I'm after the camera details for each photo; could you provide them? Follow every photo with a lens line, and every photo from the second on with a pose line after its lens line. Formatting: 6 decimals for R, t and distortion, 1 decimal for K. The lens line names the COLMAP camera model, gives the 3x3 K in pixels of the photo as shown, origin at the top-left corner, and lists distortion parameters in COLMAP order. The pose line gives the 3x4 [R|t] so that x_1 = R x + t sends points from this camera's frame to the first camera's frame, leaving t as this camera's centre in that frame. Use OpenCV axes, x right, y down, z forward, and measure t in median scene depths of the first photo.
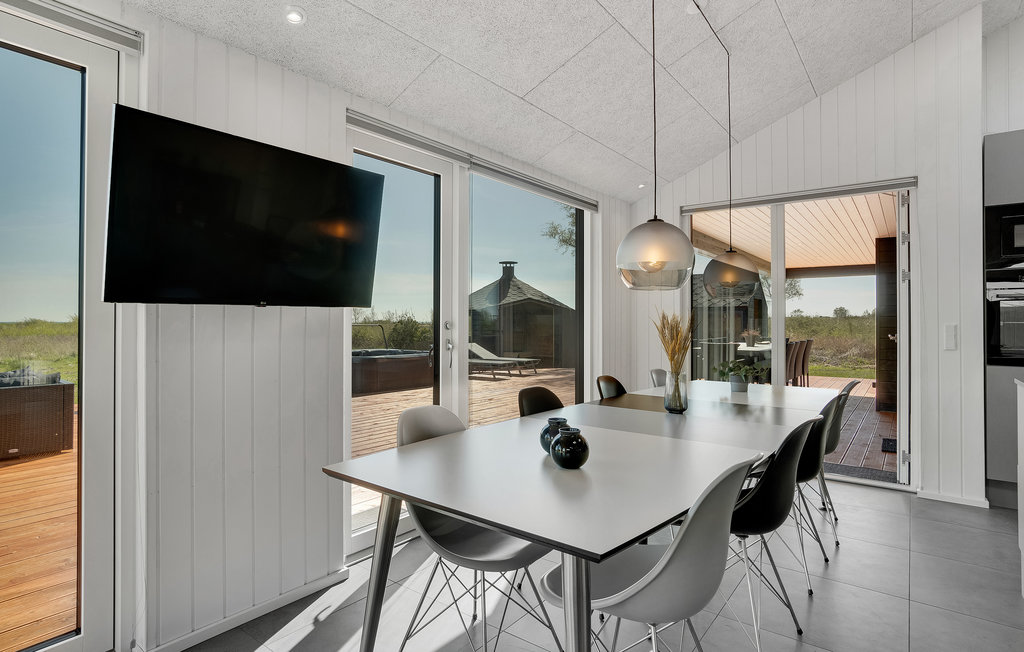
lens RADIAL K [[537.5, 0, 512.0], [0, 537.5, 326.0], [0, 0, 1]] dist [0.000156, 0.000319]
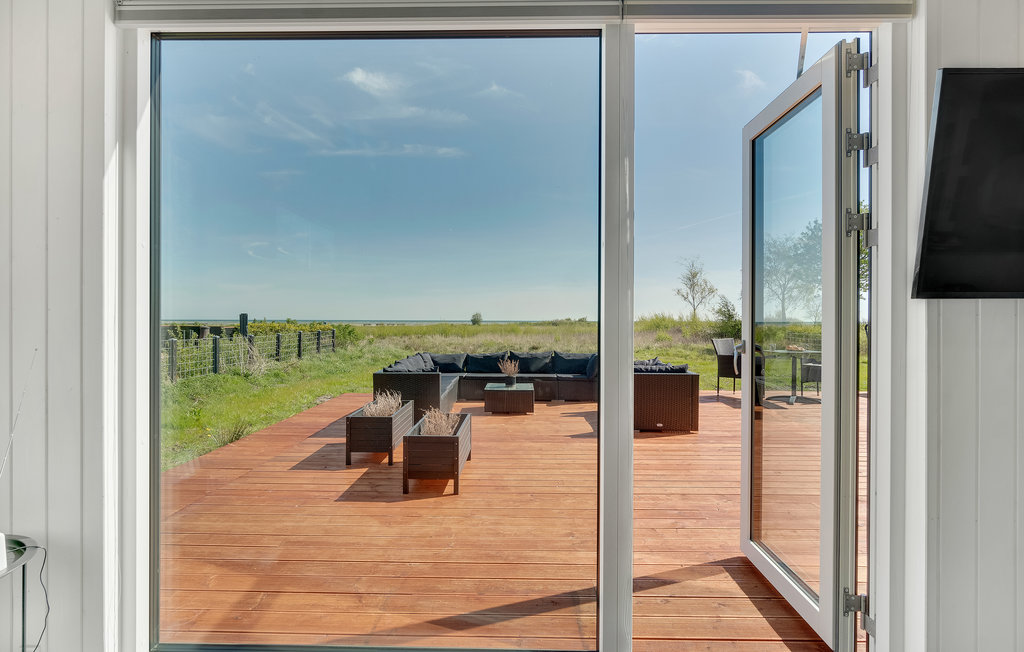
lens RADIAL K [[548.1, 0, 512.0], [0, 548.1, 326.0], [0, 0, 1]] dist [0.009604, 0.000867]
pose [[0.584078, 0.002159, -0.811694, -0.111878], [-0.001095, 0.999998, 0.001872, 0.000077], [0.811697, -0.000204, 0.584079, -0.022804]]
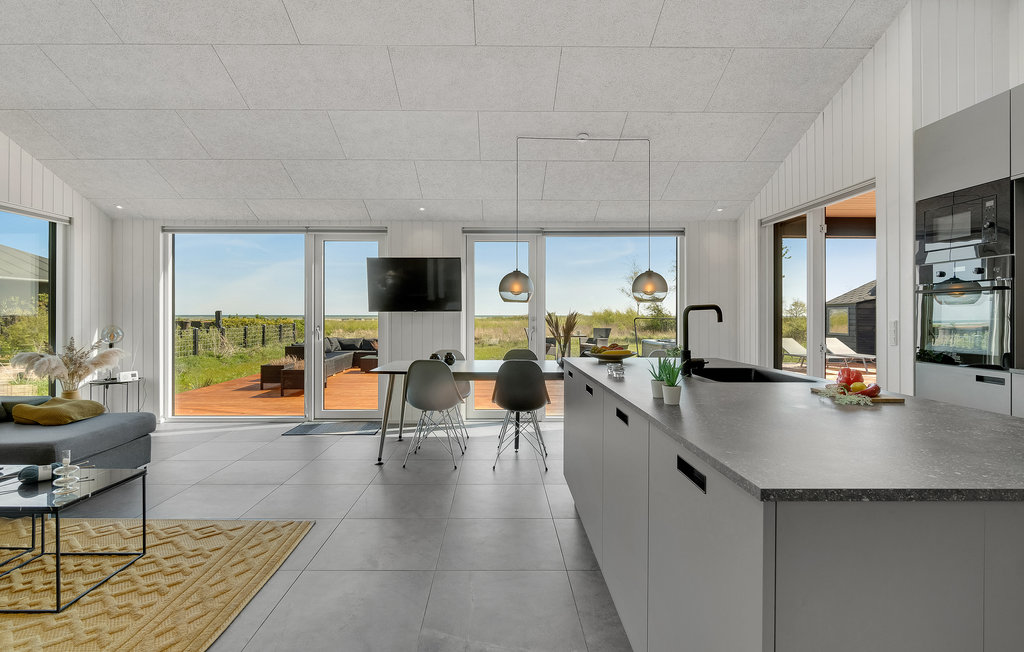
lens RADIAL K [[516.4, 0, 512.0], [0, 516.4, 326.0], [0, 0, 1]] dist [-0.000513, 0.000004]
pose [[0.626715, 0.010450, -0.779179, 1.117174], [-0.000844, 0.999919, 0.012731, -0.003906], [0.779248, -0.007321, 0.626672, -0.170525]]
